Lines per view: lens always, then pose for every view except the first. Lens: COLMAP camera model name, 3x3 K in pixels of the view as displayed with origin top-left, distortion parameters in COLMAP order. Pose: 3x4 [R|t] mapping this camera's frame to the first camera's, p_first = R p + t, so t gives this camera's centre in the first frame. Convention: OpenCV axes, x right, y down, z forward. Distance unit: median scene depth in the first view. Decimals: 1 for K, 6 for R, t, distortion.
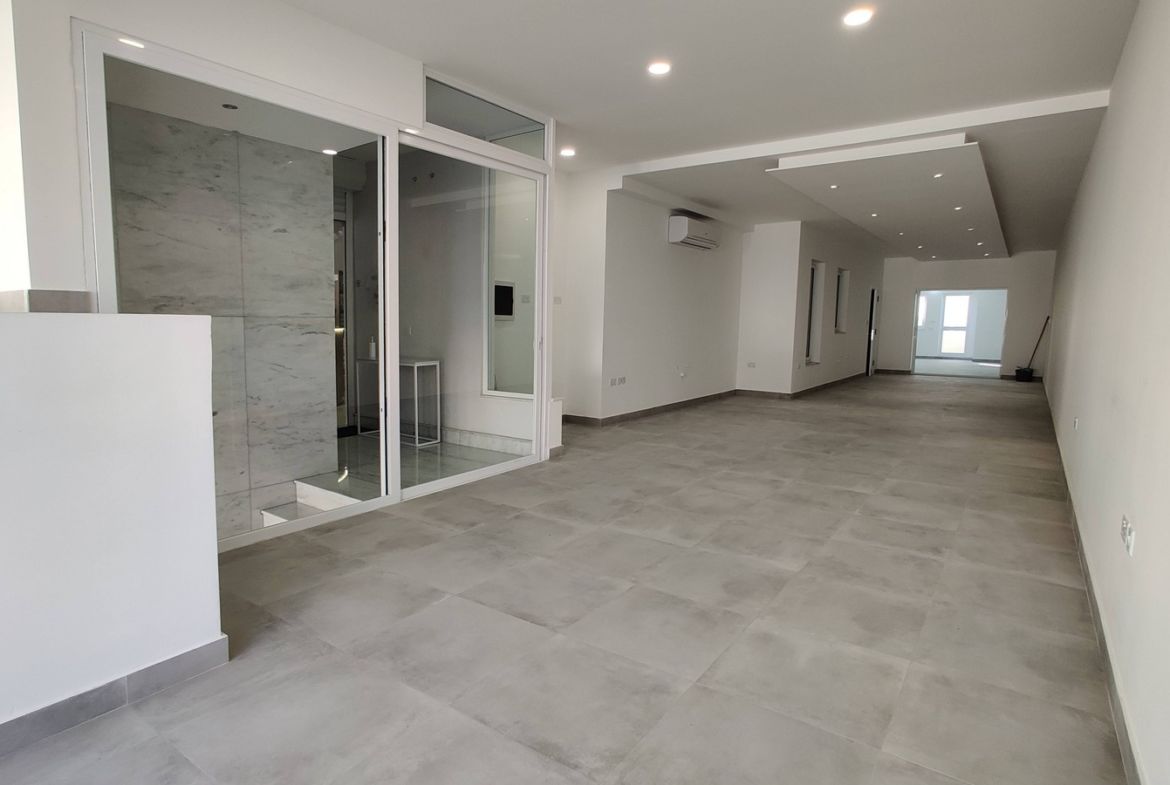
lens RADIAL K [[642.1, 0, 585.0], [0, 642.1, 392.5], [0, 0, 1]] dist [-0.024181, 0.026108]
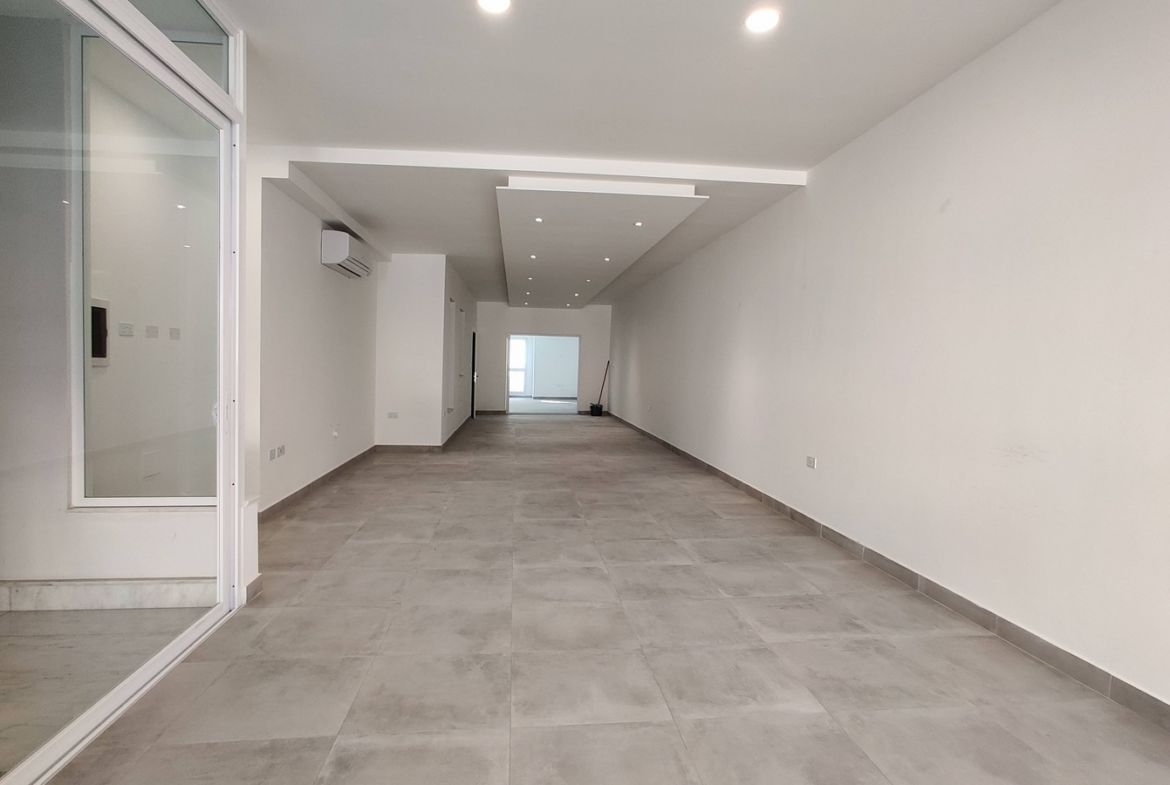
lens RADIAL K [[642.1, 0, 585.0], [0, 642.1, 392.5], [0, 0, 1]] dist [-0.024181, 0.026108]
pose [[0.748792, -0.027216, 0.662246, -0.139745], [0.066963, 0.997151, -0.034735, -0.032611], [-0.659414, 0.070355, 0.748481, 0.233313]]
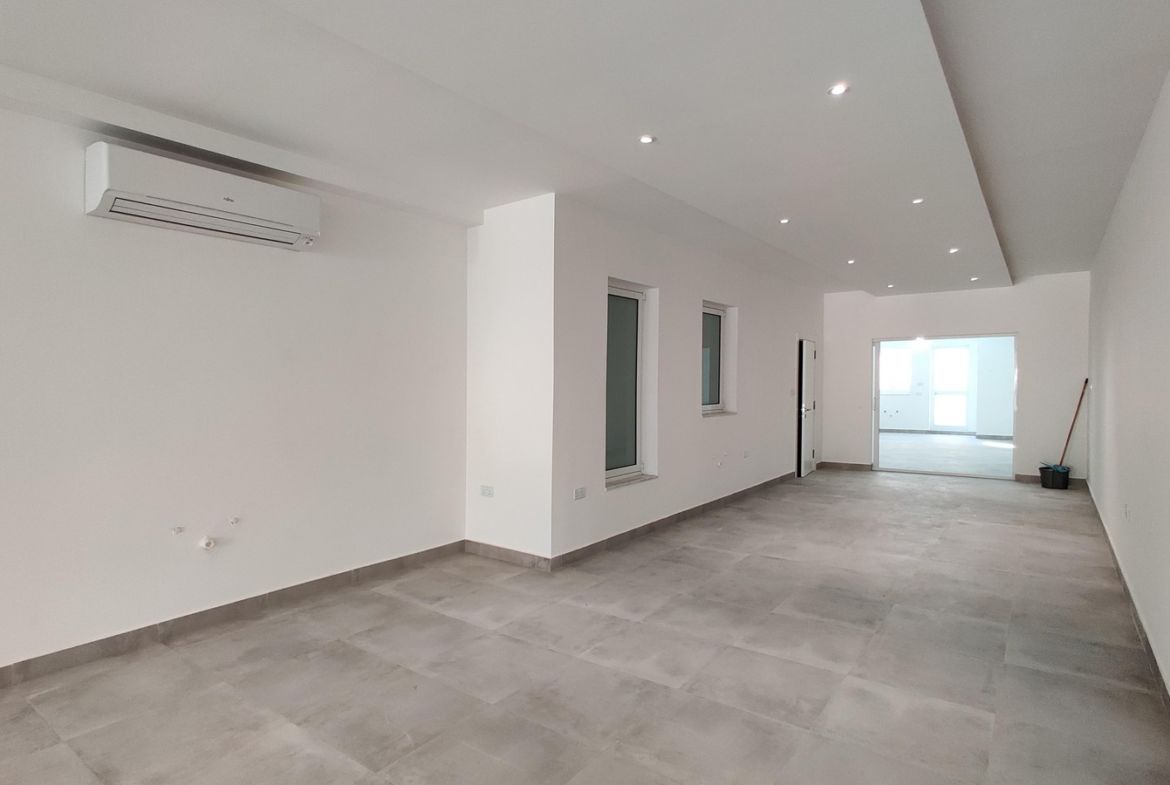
lens RADIAL K [[611.1, 0, 603.7], [0, 611.1, 379.6], [0, 0, 1]] dist [-0.028463, 0.019800]
pose [[0.999619, -0.012513, -0.024607, 0.440193], [0.009669, 0.993605, -0.112498, -0.090960], [0.025858, 0.112217, 0.993347, 0.652377]]
